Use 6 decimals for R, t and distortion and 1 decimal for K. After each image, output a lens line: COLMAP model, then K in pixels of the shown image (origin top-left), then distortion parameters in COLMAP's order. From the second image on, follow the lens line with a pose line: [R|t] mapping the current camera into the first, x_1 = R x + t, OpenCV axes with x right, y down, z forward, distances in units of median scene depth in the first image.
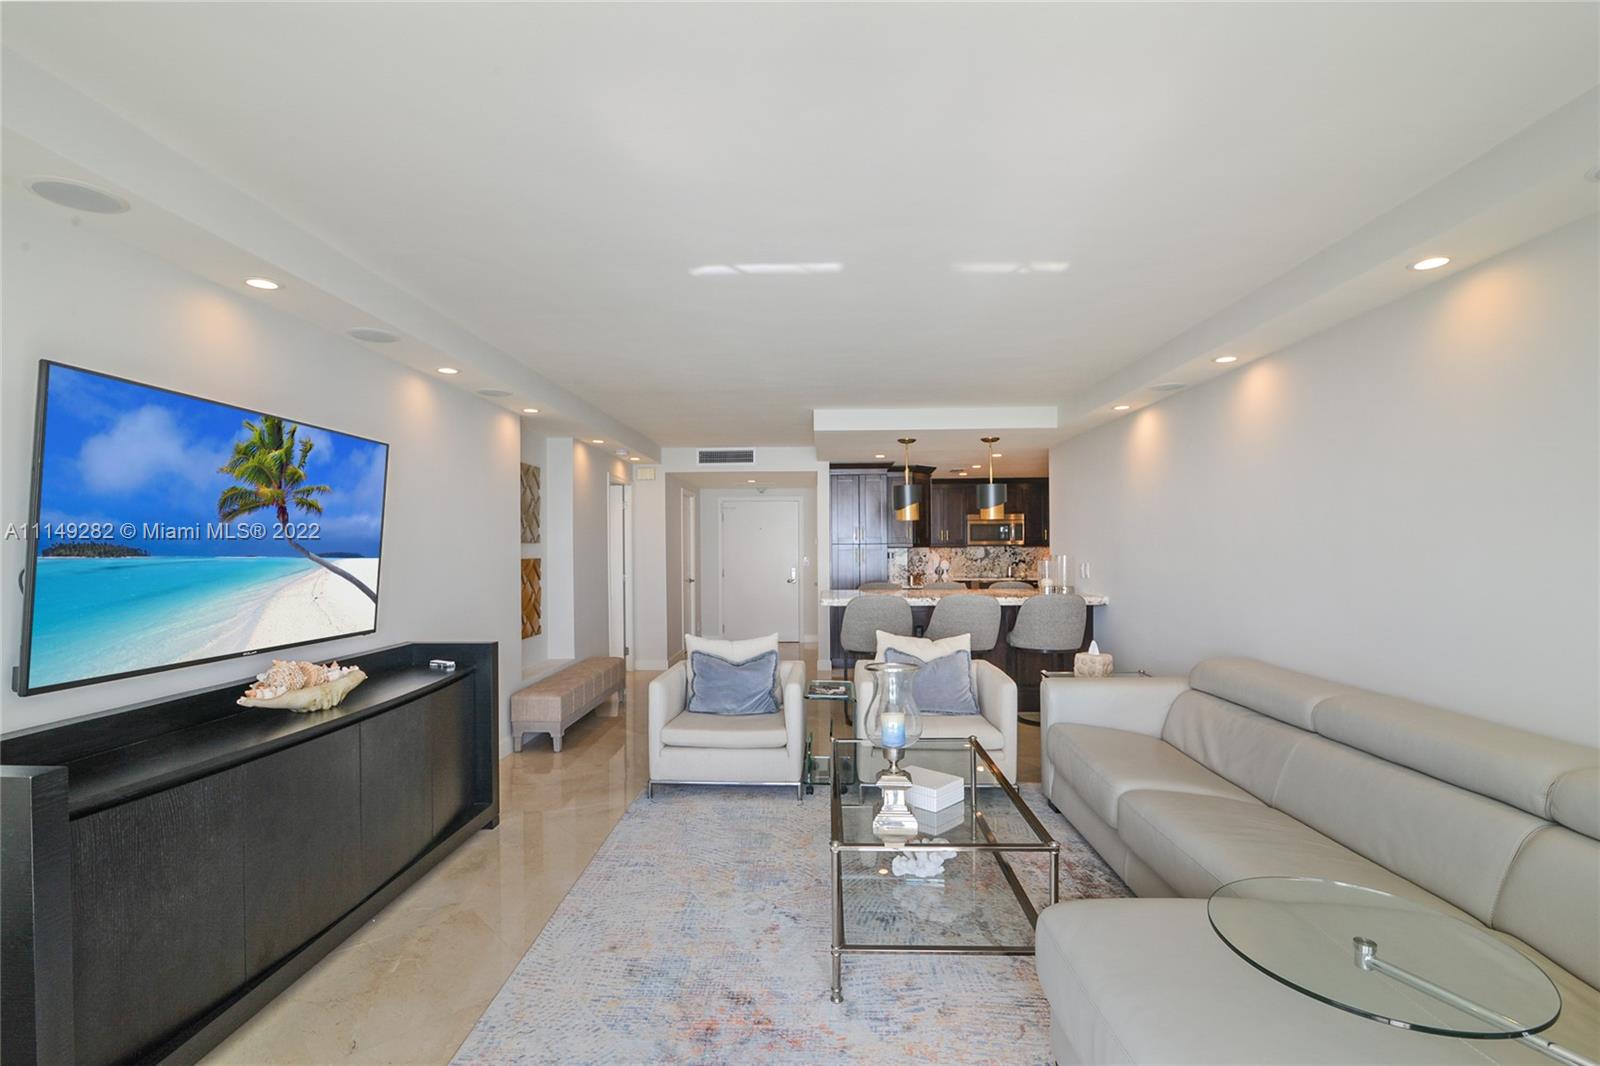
lens RADIAL K [[733.8, 0, 805.0], [0, 733.8, 538.5], [0, 0, 1]] dist [-0.024629, 0.001931]
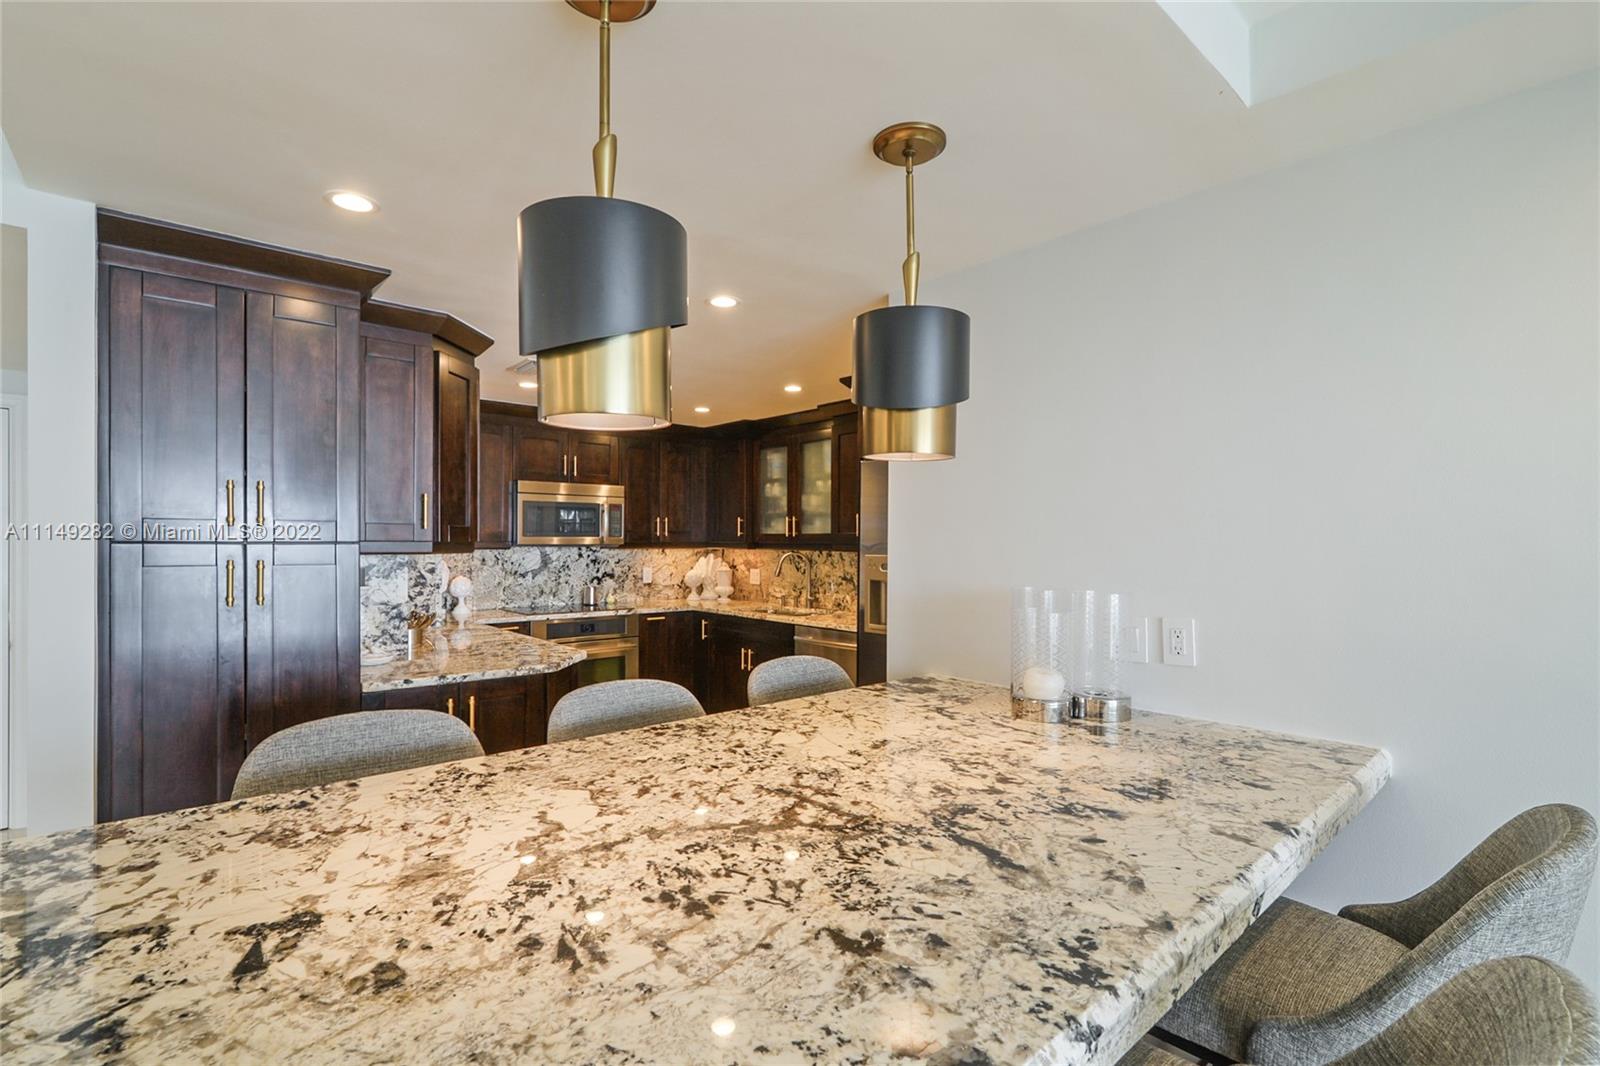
lens RADIAL K [[733.8, 0, 800.2], [0, 733.8, 538.3], [0, 0, 1]] dist [-0.024629, 0.001931]
pose [[0.732787, 0.008015, 0.680411, 0.043167], [-0.010719, 0.999943, -0.000236, 0.003825], [-0.680374, -0.007121, 0.732831, 0.666816]]
